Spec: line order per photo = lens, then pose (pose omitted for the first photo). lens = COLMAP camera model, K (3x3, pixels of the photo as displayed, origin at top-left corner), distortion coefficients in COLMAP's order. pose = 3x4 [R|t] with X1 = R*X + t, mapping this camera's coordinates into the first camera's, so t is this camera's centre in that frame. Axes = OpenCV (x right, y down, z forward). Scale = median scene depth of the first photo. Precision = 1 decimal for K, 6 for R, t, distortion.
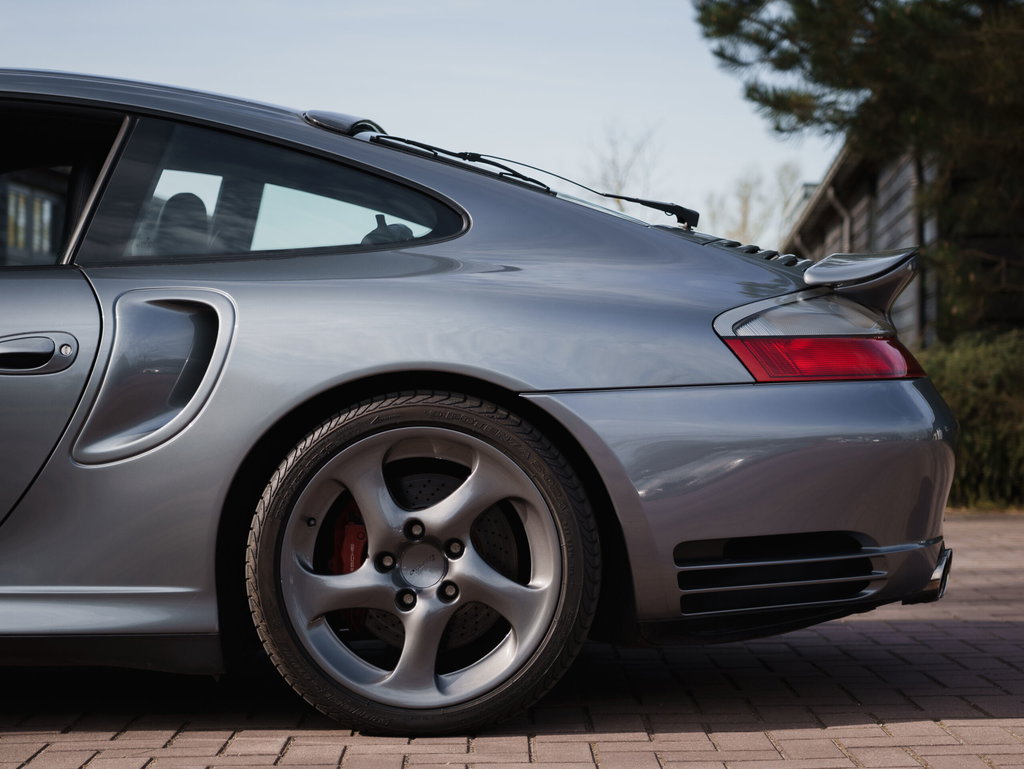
lens RADIAL K [[2179.4, 0, 512.5], [0, 2179.4, 384.3], [0, 0, 1]] dist [-0.040299, 0.000000]
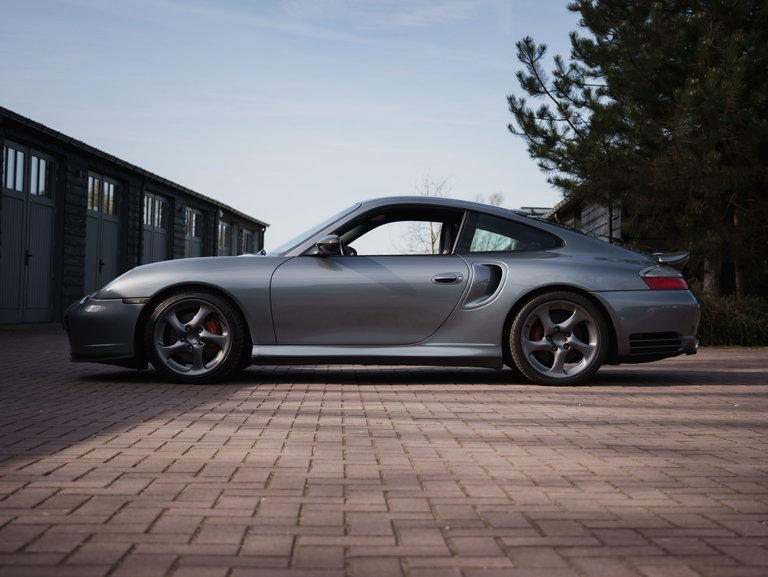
lens RADIAL K [[1037.9, 0, 383.0], [0, 1037.9, 288.9], [0, 0, 1]] dist [0.038699, 0.000000]
pose [[0.999844, 0.014286, 0.010422, -0.349205], [-0.014180, 0.999847, -0.010222, 0.021637], [-0.010567, 0.010073, 0.999893, -0.712757]]
